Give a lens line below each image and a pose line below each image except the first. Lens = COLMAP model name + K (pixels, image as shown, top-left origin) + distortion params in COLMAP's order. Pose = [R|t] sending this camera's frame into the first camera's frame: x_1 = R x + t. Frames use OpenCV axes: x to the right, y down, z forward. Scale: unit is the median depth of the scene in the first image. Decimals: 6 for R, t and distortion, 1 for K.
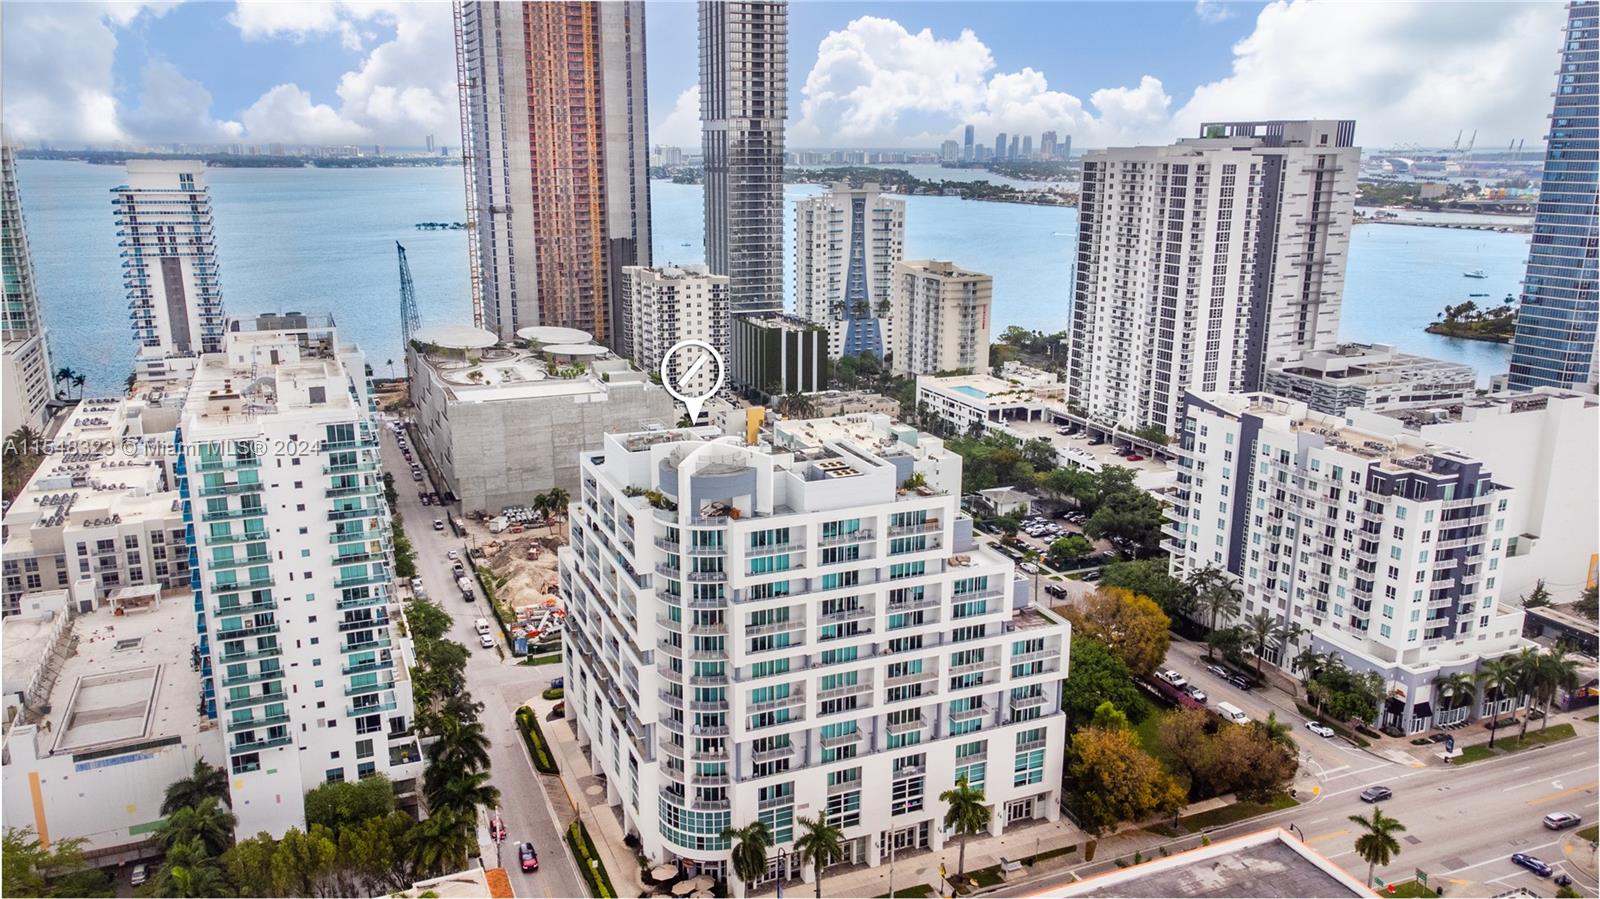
lens RADIAL K [[1179.4, 0, 798.3], [0, 1179.4, 457.1], [0, 0, 1]] dist [0.056475, 0.001463]
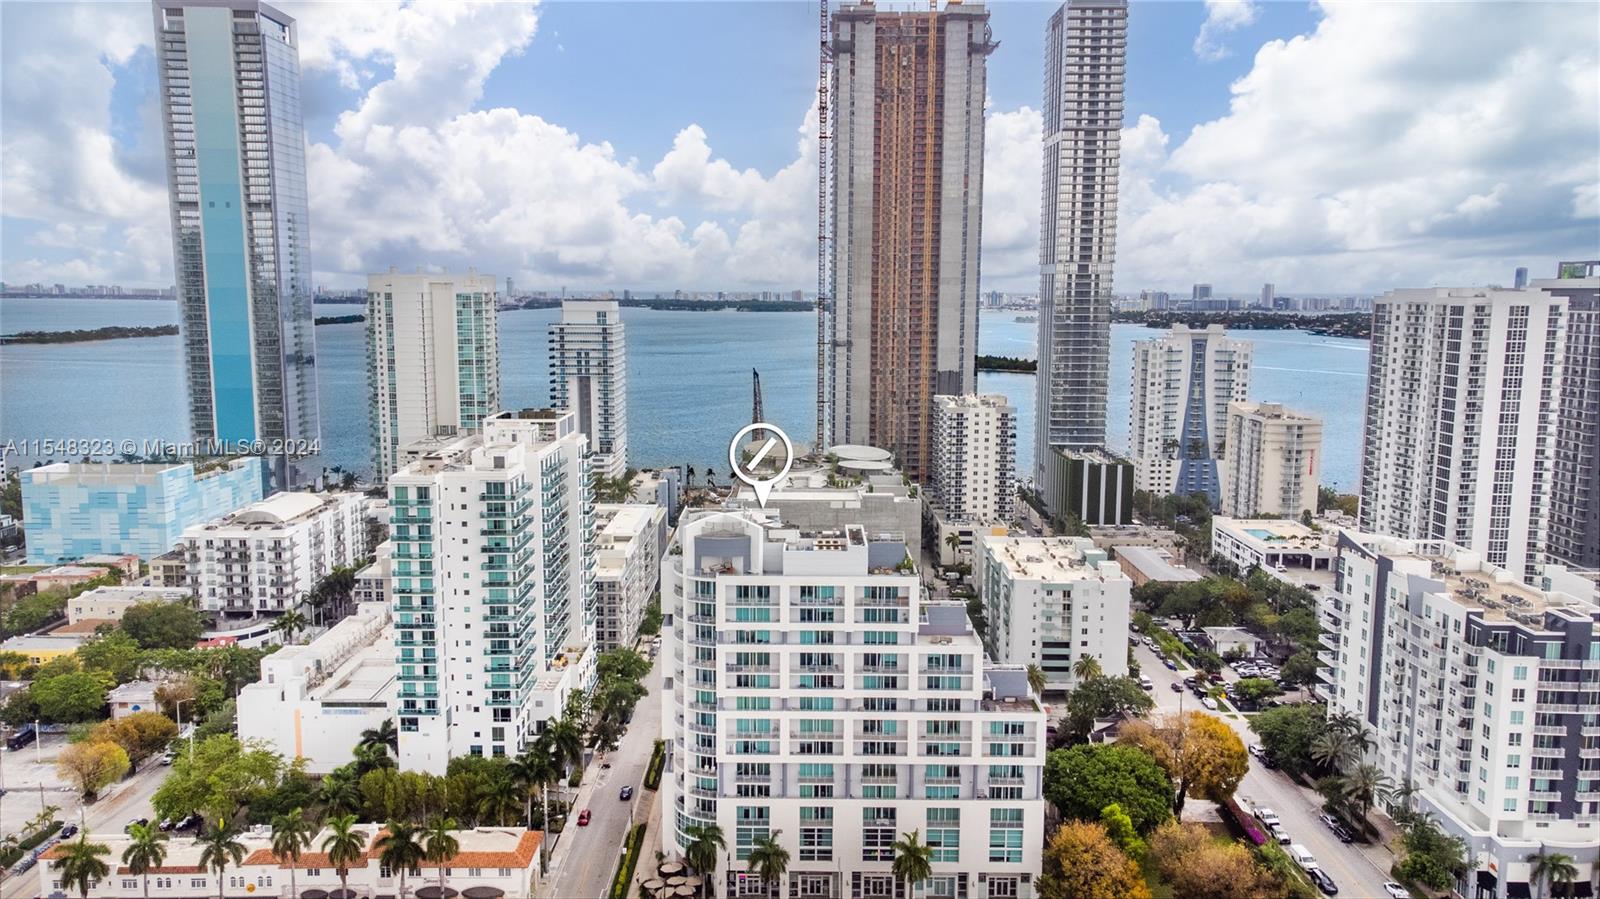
lens RADIAL K [[1187.8, 0, 800.0], [0, 1187.8, 449.5], [0, 0, 1]] dist [0.064637, -0.000772]
pose [[0.921568, 0.055081, -0.384289, 0.216321], [-0.102298, 0.989353, -0.103514, 0.019424], [0.374496, 0.134708, 0.917391, -0.061600]]
